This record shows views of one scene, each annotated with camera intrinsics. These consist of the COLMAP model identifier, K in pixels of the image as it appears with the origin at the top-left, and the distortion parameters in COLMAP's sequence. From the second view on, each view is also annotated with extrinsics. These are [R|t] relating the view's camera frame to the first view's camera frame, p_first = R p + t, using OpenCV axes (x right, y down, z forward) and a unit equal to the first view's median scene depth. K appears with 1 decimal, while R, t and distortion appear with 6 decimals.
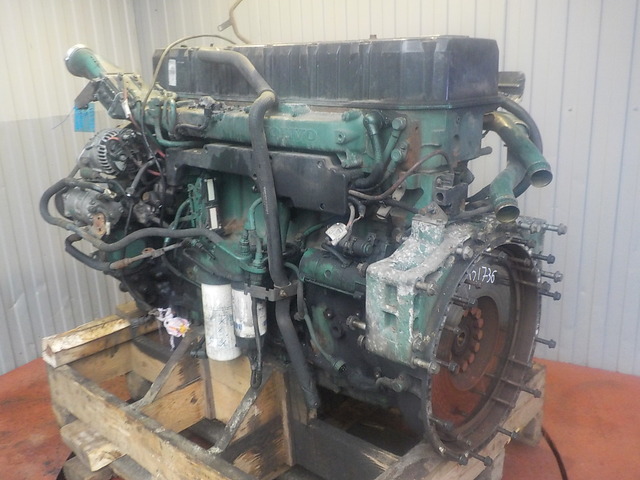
lens RADIAL K [[600.8, 0, 330.3], [0, 600.8, 238.6], [0, 0, 1]] dist [0.006669, -0.009207]
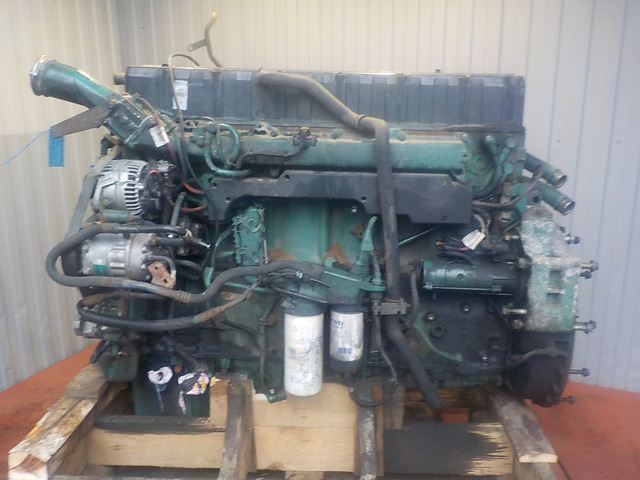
lens RADIAL K [[600.8, 0, 330.3], [0, 600.8, 238.6], [0, 0, 1]] dist [0.006669, -0.009207]
pose [[0.774344, -0.119820, 0.621317, -0.800322], [0.145106, 0.989366, 0.009952, -0.053815], [-0.615902, 0.082451, 0.783496, 0.231041]]
